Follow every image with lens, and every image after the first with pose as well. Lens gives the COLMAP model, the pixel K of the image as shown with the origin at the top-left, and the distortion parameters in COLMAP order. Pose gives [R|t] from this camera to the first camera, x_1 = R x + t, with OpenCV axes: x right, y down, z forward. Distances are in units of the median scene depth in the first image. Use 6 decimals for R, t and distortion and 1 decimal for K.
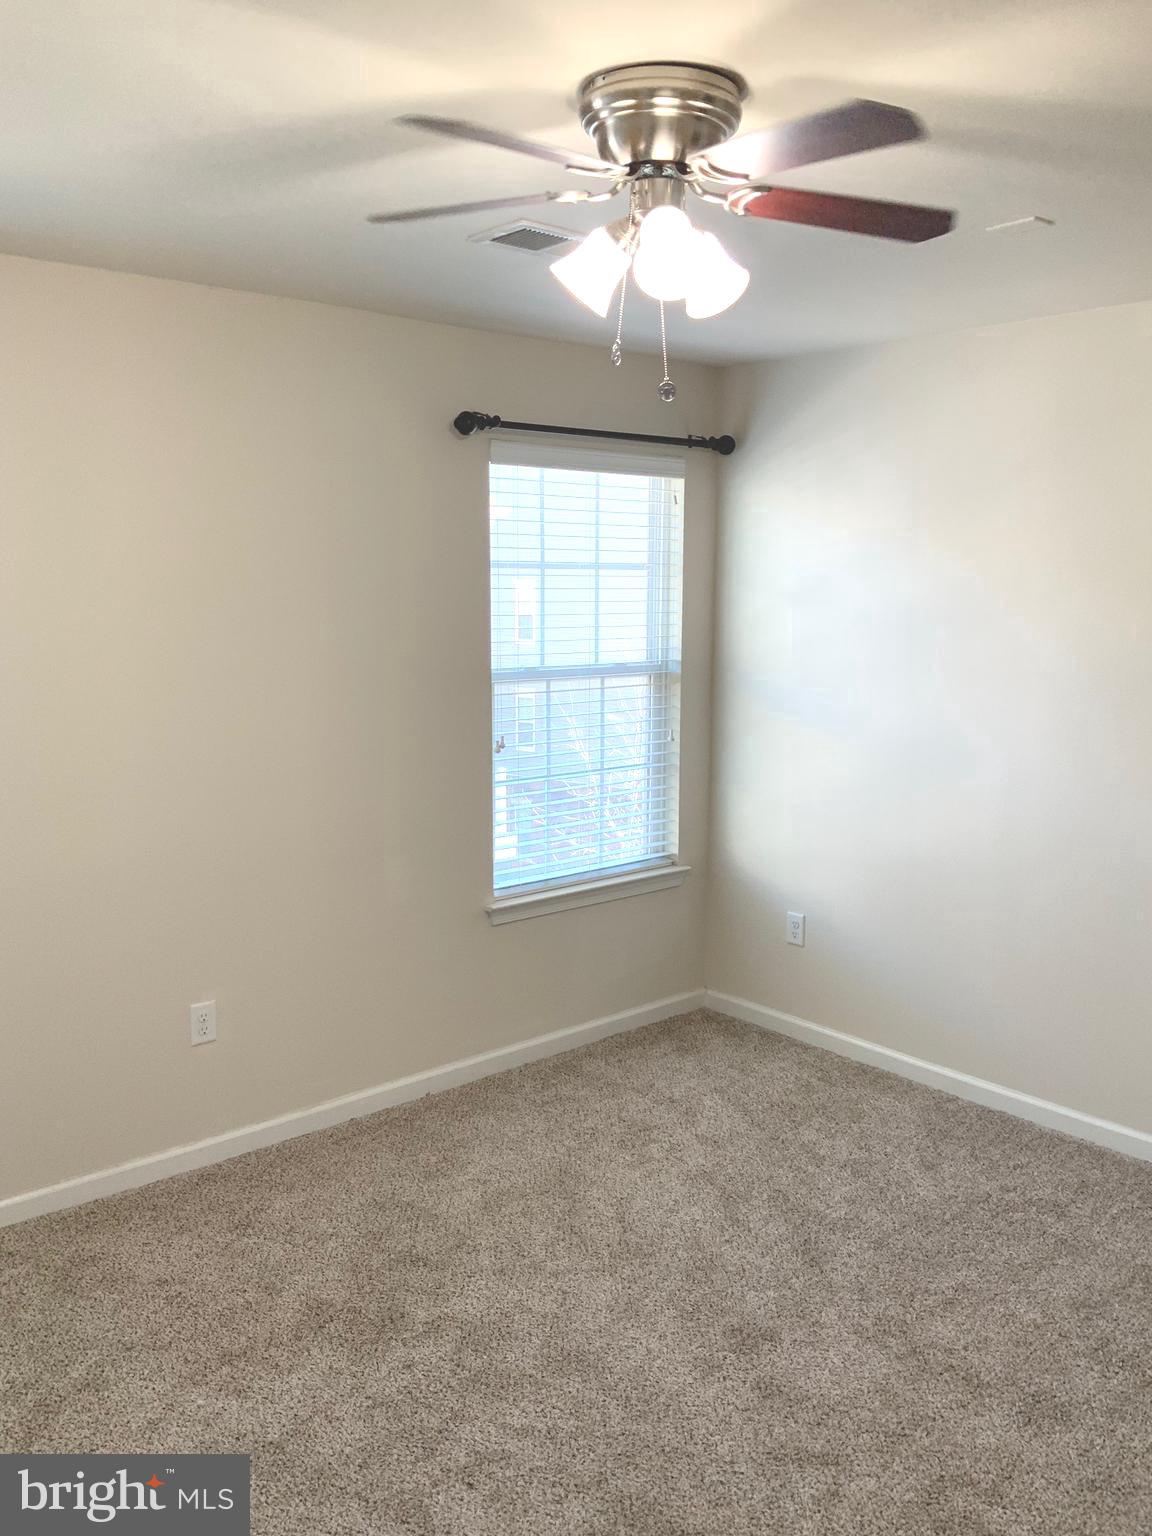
lens RADIAL K [[1261.1, 0, 572.8], [0, 1261.1, 742.9], [0, 0, 1]] dist [0.081860, -0.152838]
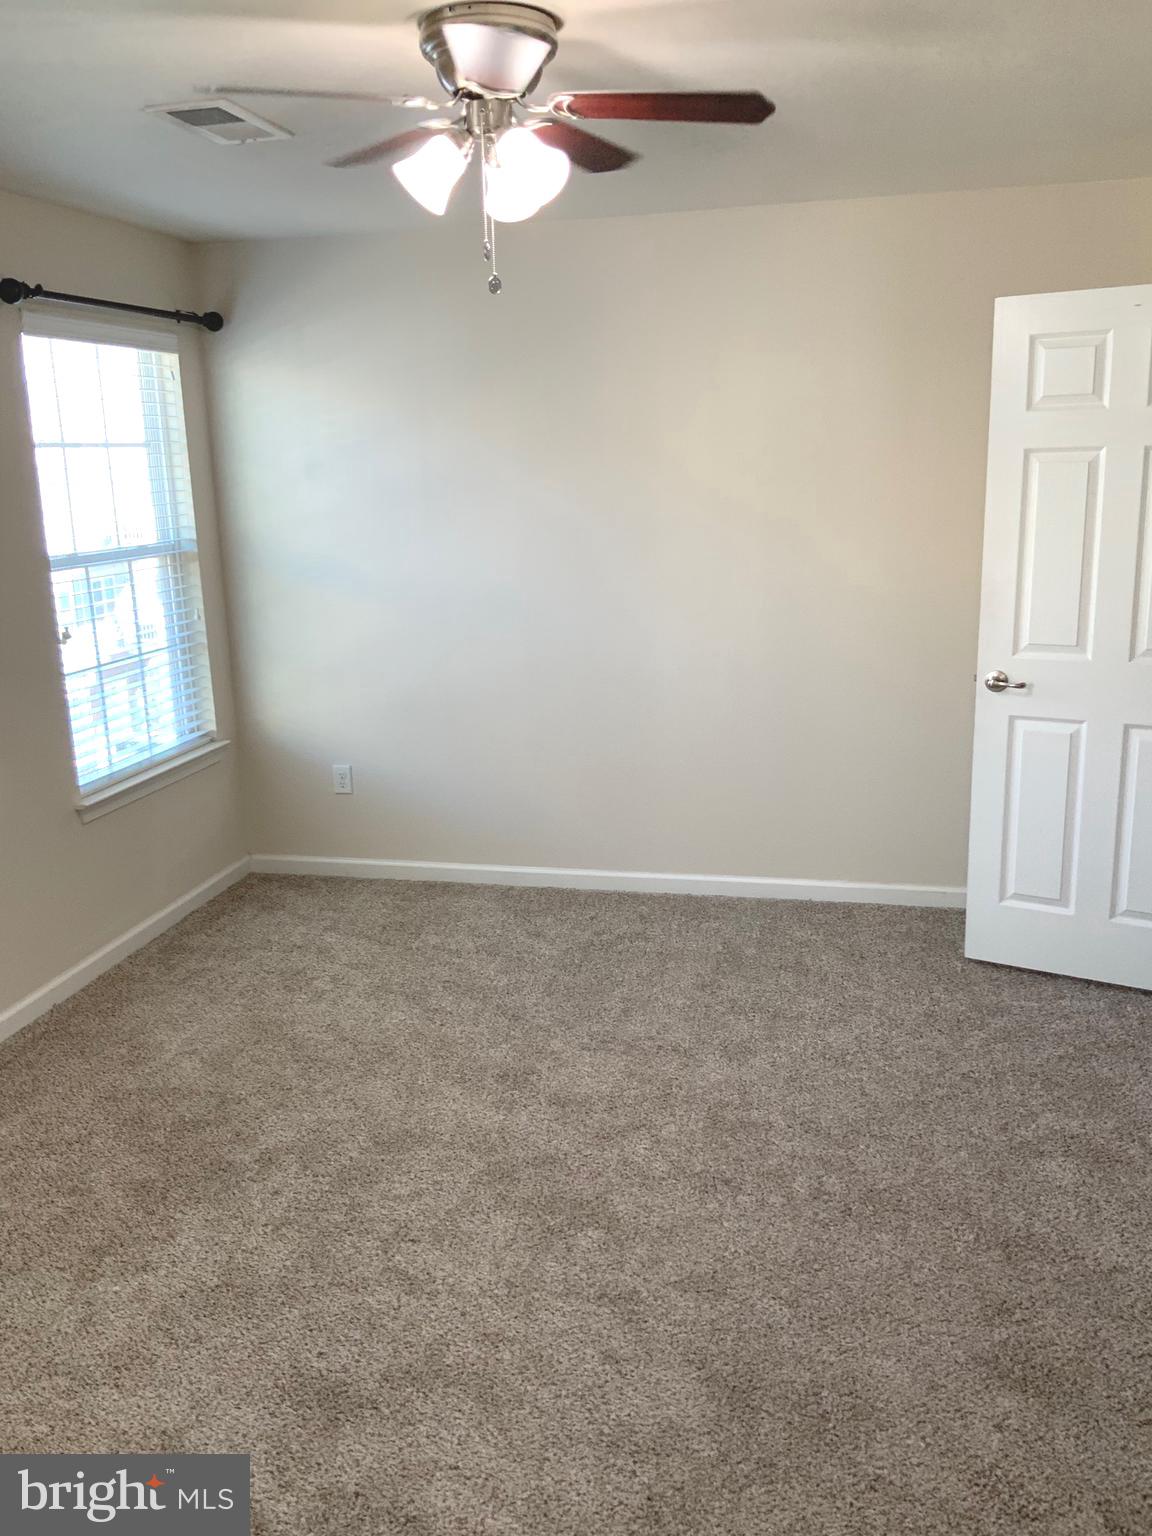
lens RADIAL K [[1261.1, 0, 572.8], [0, 1261.1, 742.9], [0, 0, 1]] dist [0.081860, -0.152838]
pose [[0.808577, -0.154810, 0.567659, -0.304460], [0.106555, 0.987341, 0.117486, 0.009350], [-0.578661, -0.034510, 0.814838, -0.005006]]
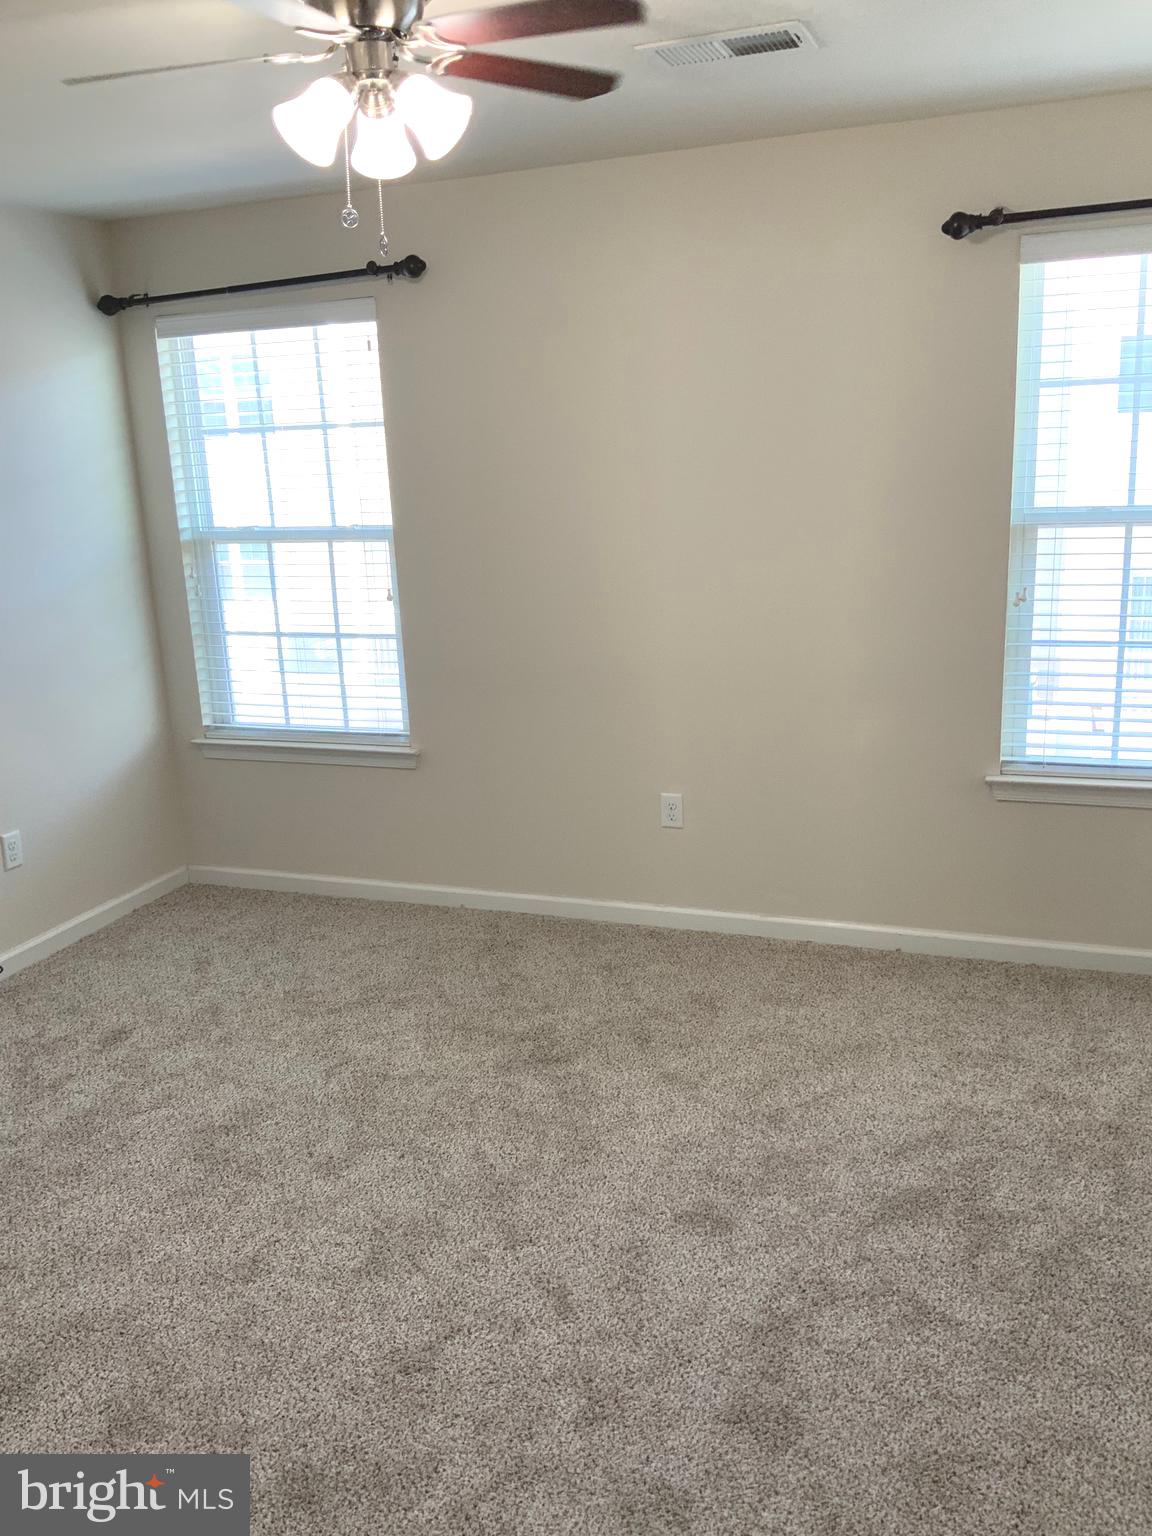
lens RADIAL K [[1255.8, 0, 579.1], [0, 1255.8, 788.6], [0, 0, 1]] dist [0.060736, -0.001259]
pose [[0.493839, 0.215071, -0.842537, 0.550012], [-0.068466, 0.975539, 0.208892, -0.031353], [0.866854, -0.045474, 0.496484, 0.297763]]
